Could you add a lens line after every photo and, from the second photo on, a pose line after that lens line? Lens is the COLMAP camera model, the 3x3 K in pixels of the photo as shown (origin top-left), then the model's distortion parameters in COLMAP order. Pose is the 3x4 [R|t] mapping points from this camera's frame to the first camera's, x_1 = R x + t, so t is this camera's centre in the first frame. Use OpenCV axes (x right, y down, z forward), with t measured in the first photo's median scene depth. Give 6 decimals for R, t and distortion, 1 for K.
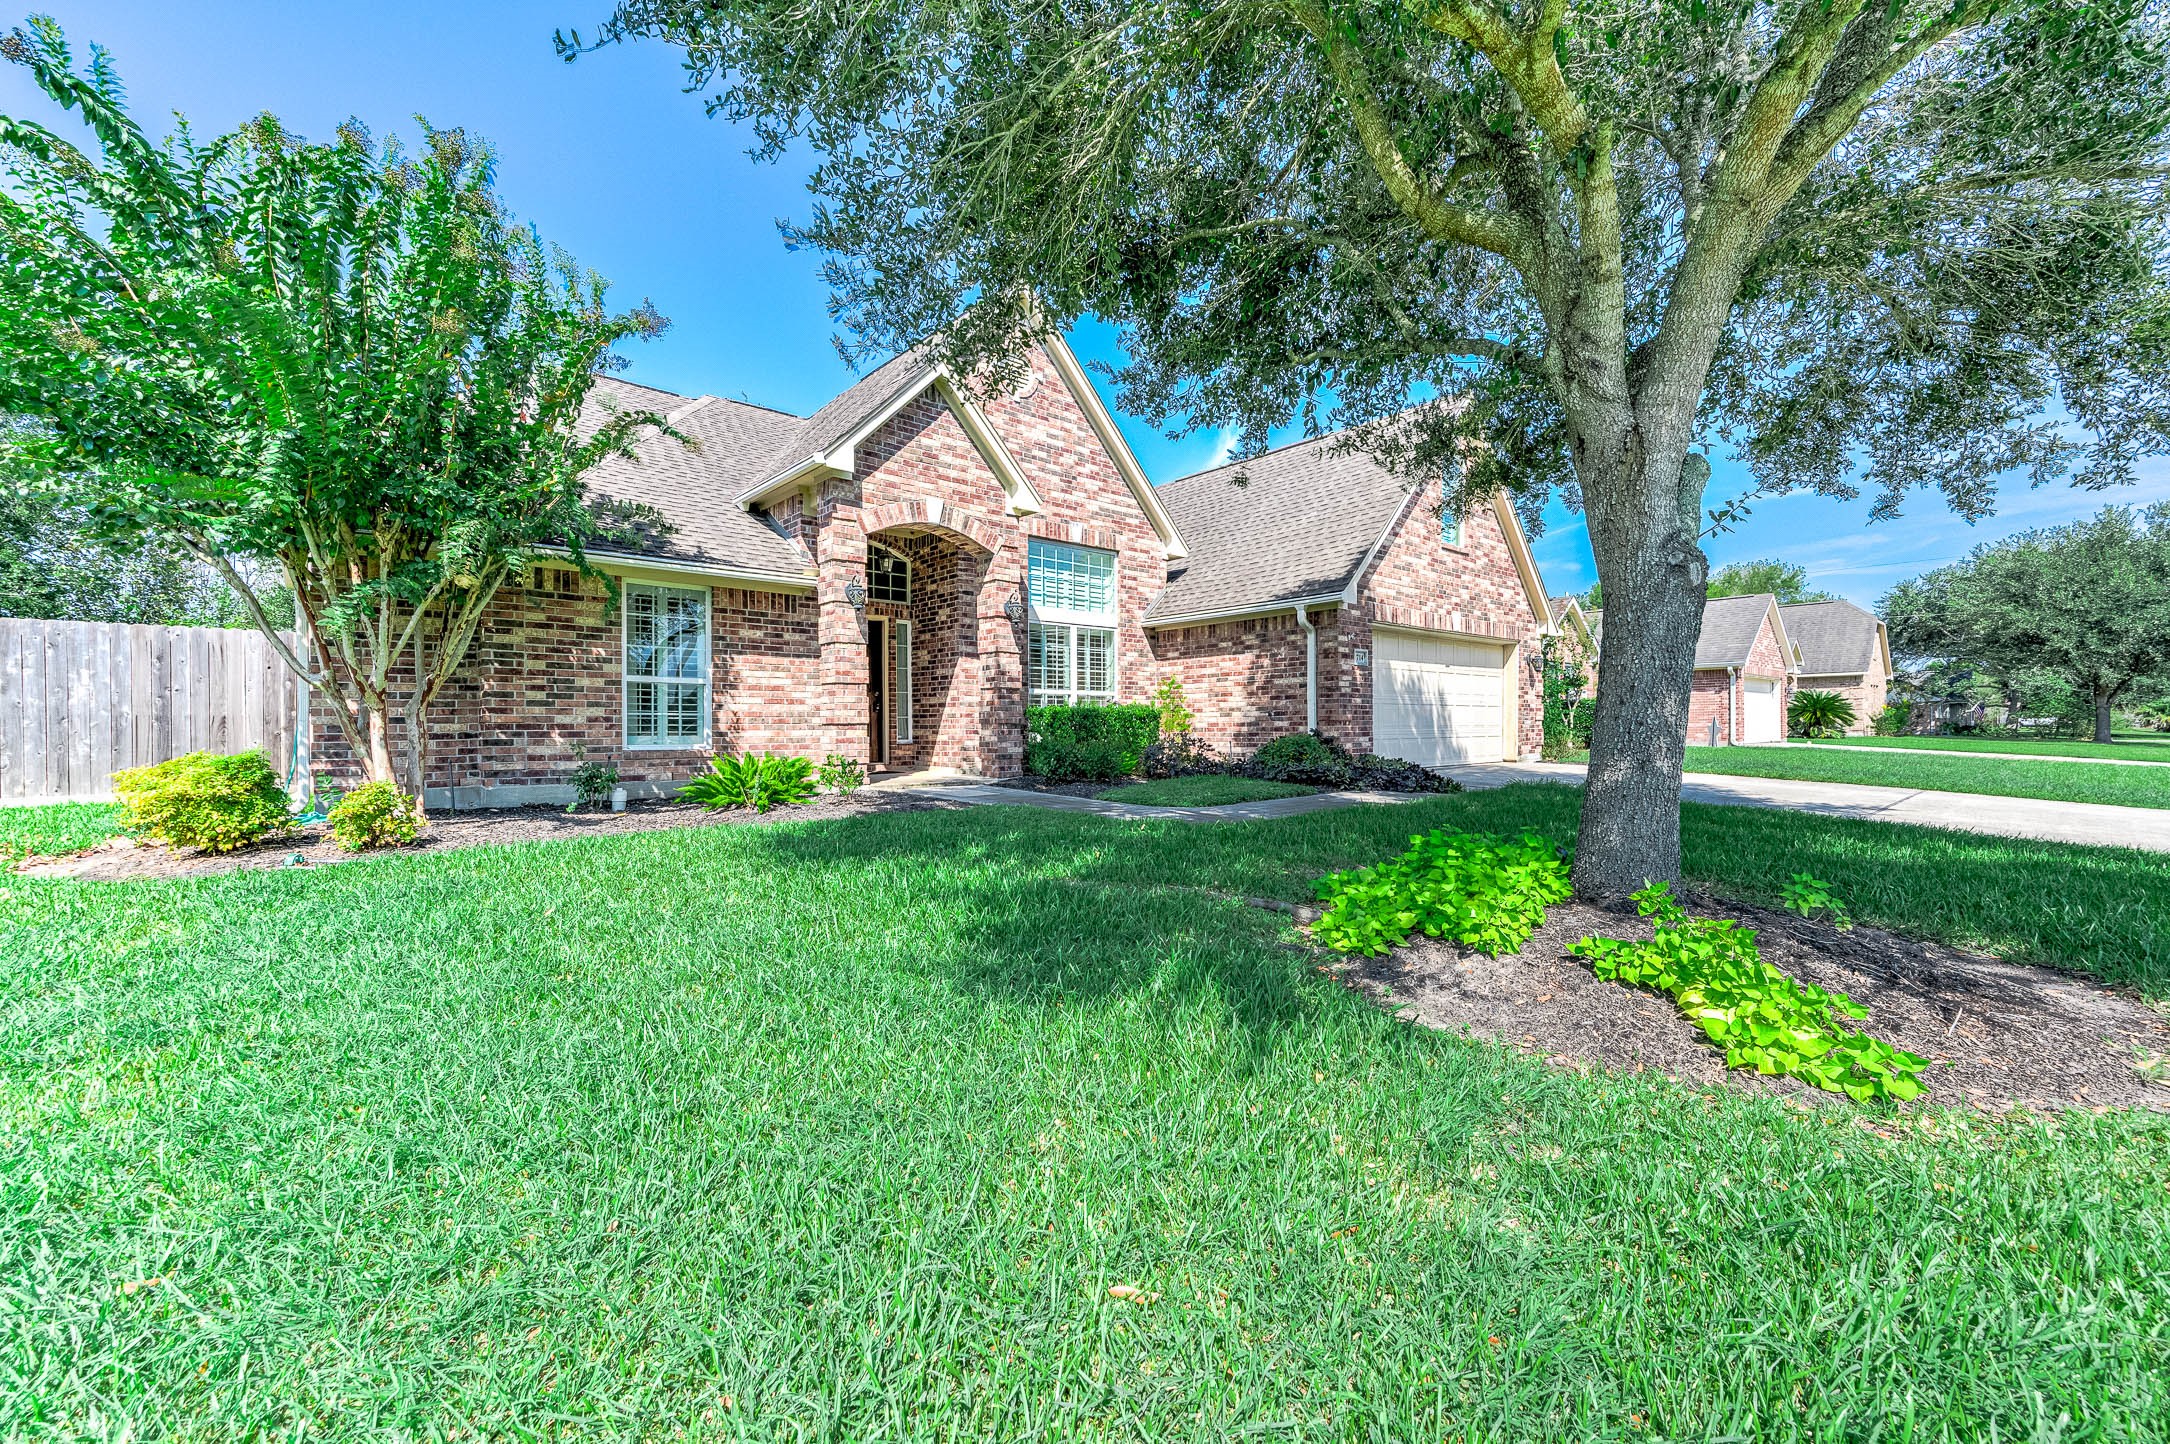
lens RADIAL K [[856.4, 0, 1085.0], [0, 856.4, 722.0], [0, 0, 1]] dist [0.019383, 0.000011]
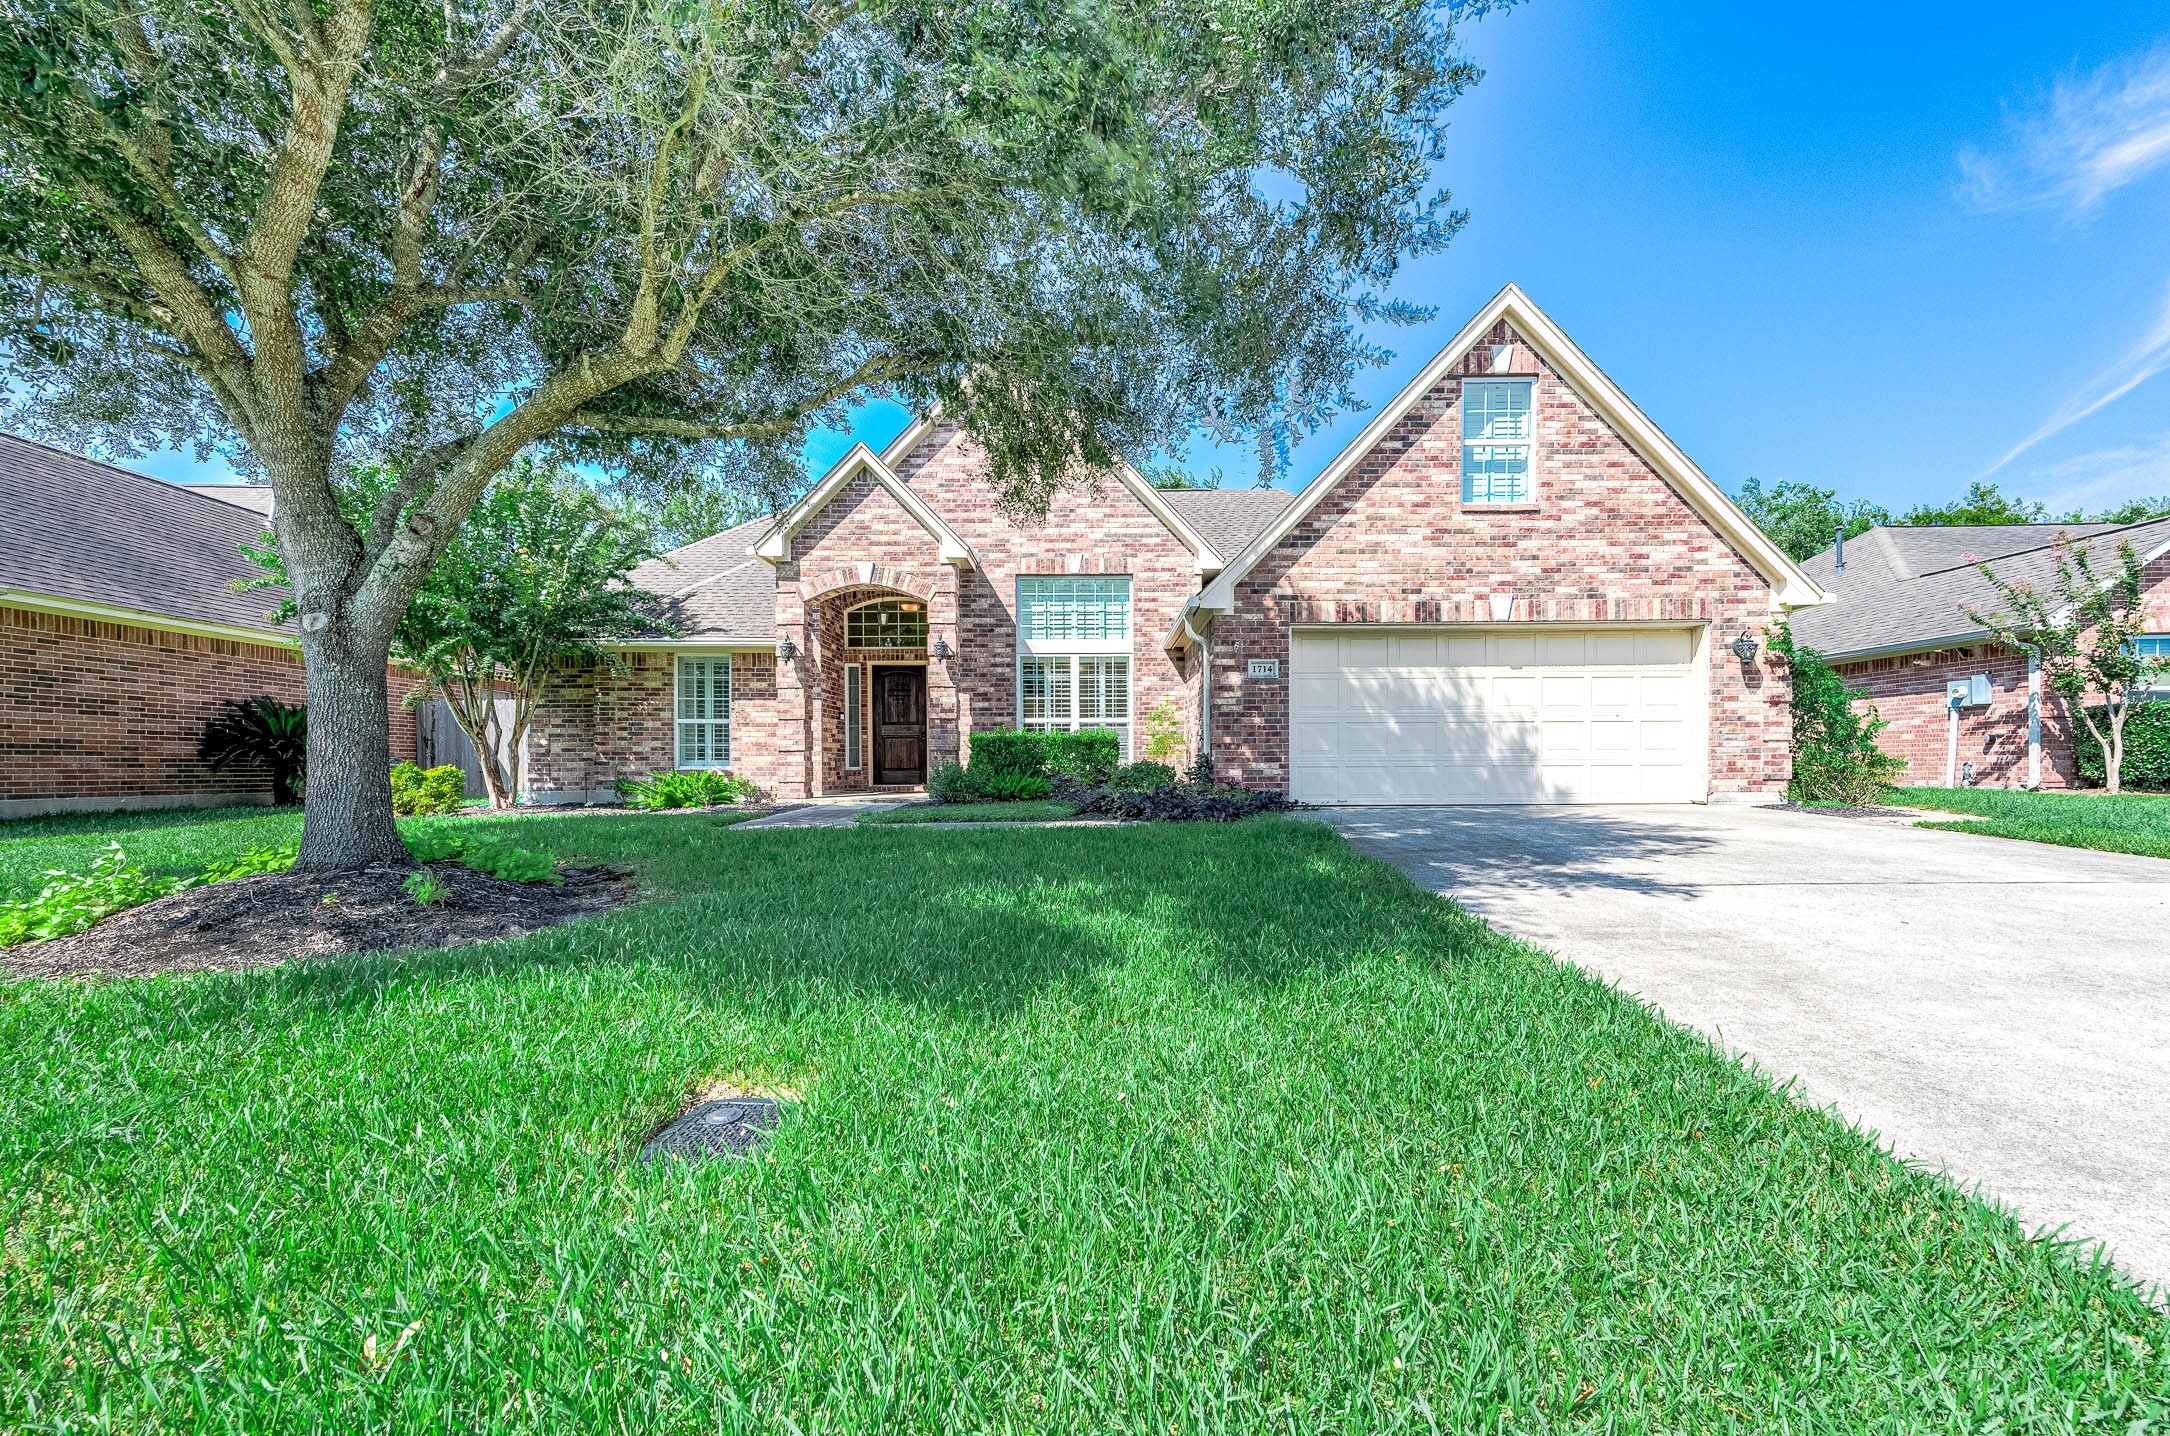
lens RADIAL K [[882.0, 0, 1088.7], [0, 882.0, 769.8], [0, 0, 1]] dist [0.020896, 0.000006]
pose [[0.762340, 0.006295, -0.647146, 0.847385], [0.004279, 0.999882, 0.014766, 0.011751], [0.647162, -0.014026, 0.762223, 0.251264]]
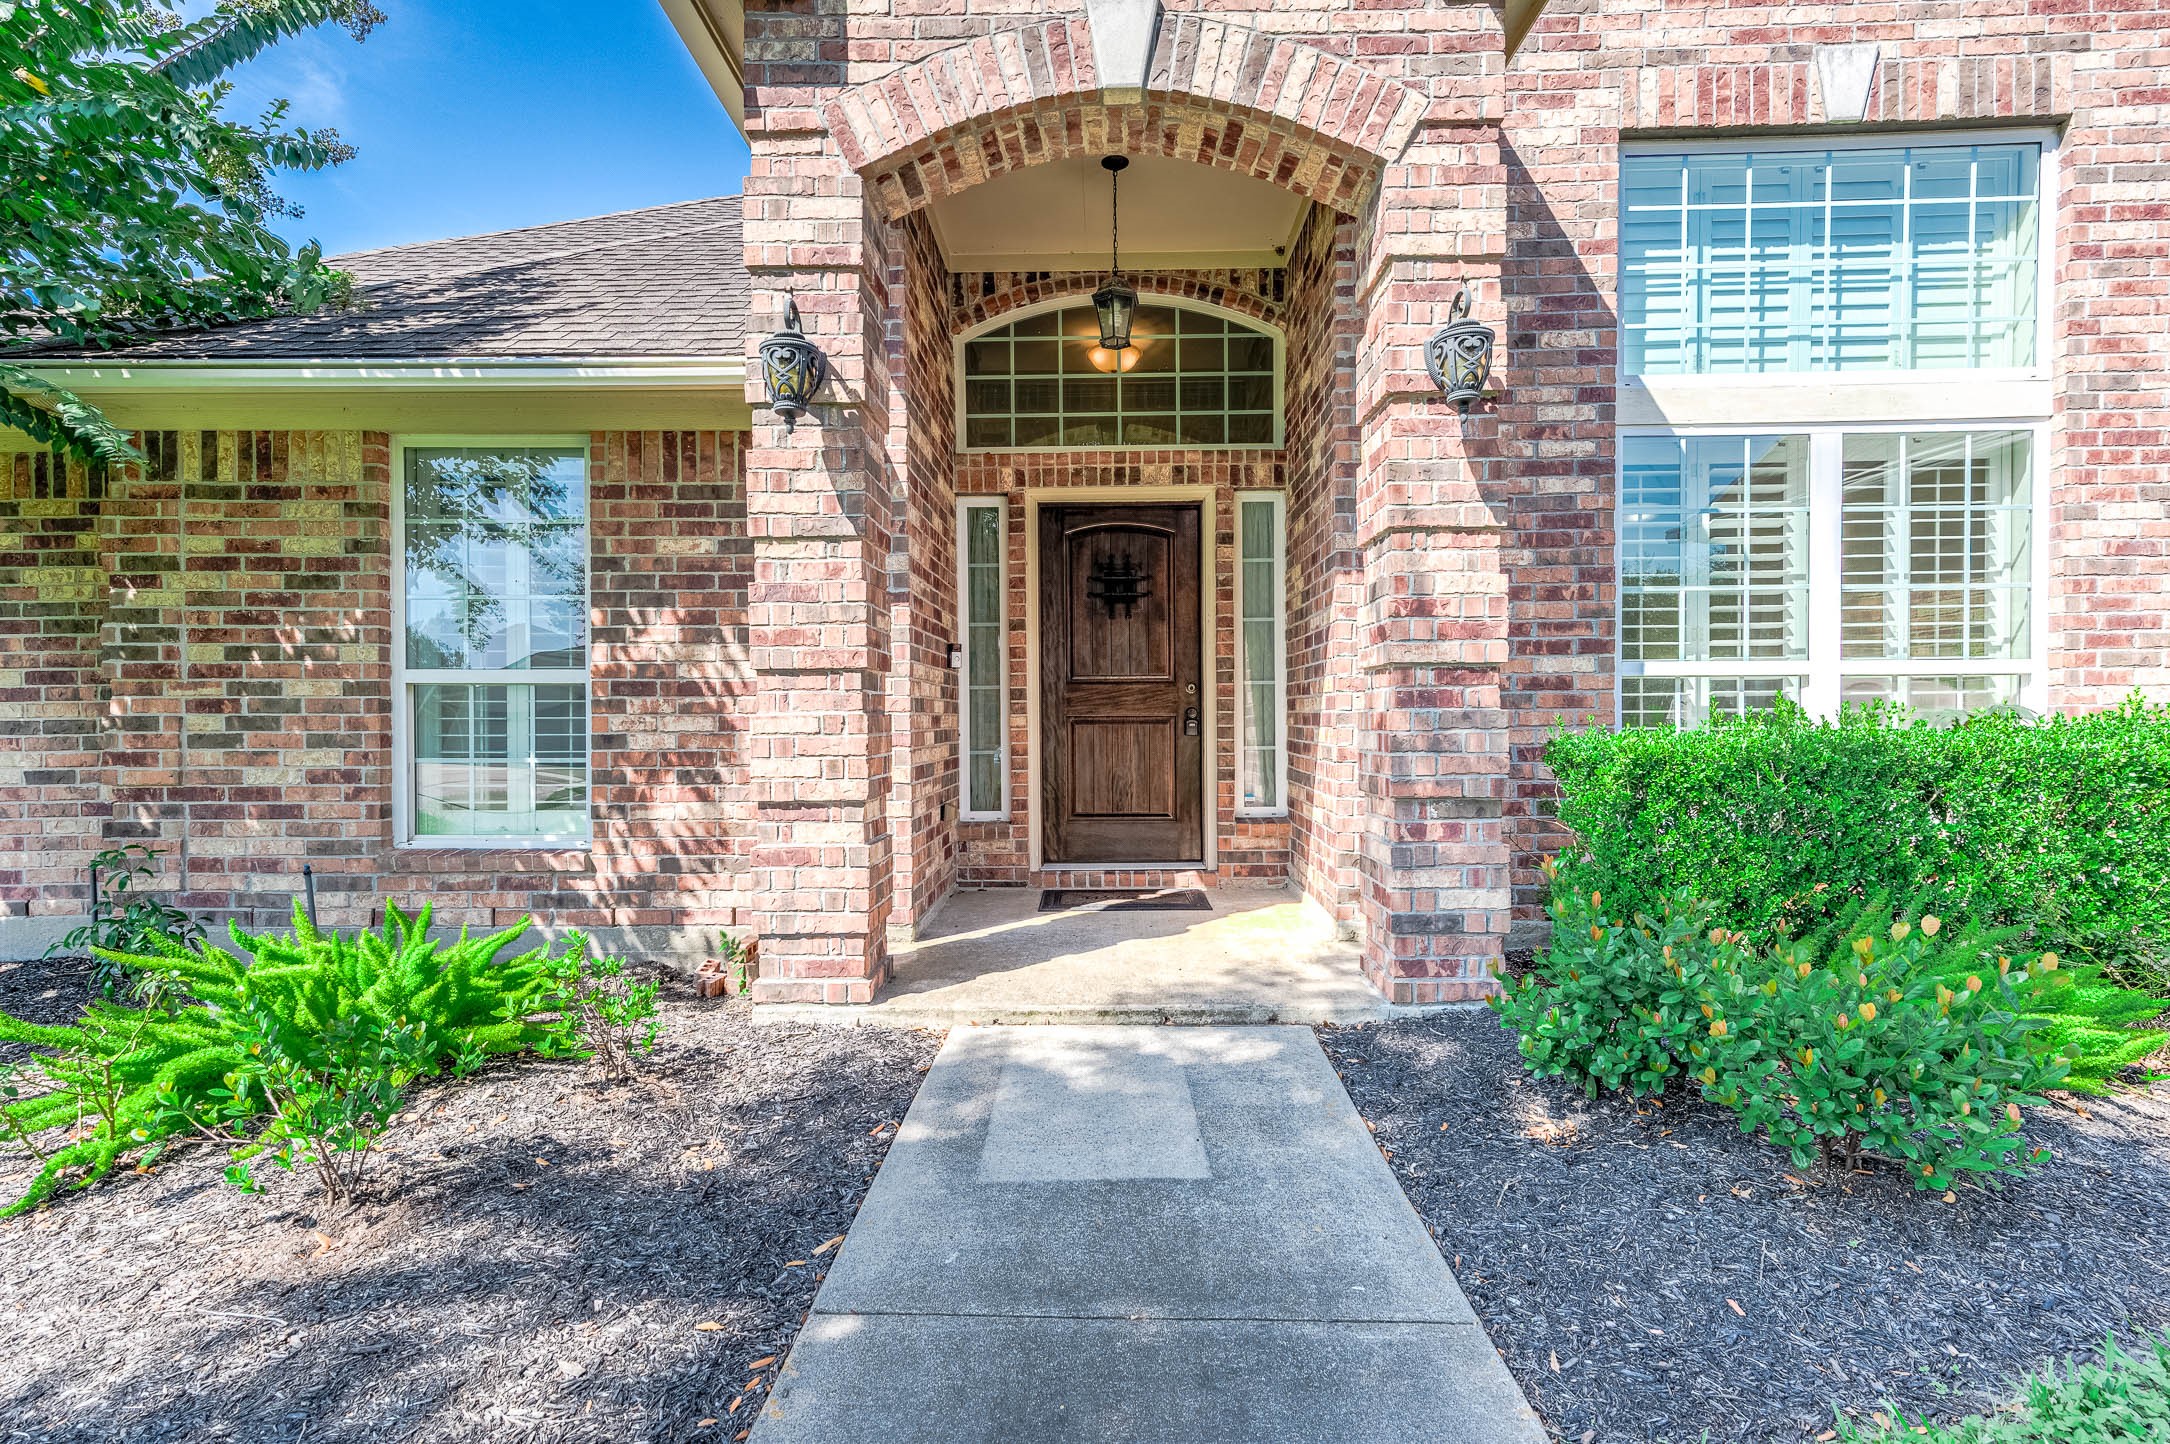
lens RADIAL K [[1030.1, 0, 1086.0], [0, 1030.1, 730.4], [0, 0, 1]] dist [0.015573, 0.000787]
pose [[0.743341, 0.008695, -0.668856, 0.043310], [0.007035, 0.999759, 0.020815, -0.027942], [0.668876, -0.020178, 0.743100, 0.721912]]
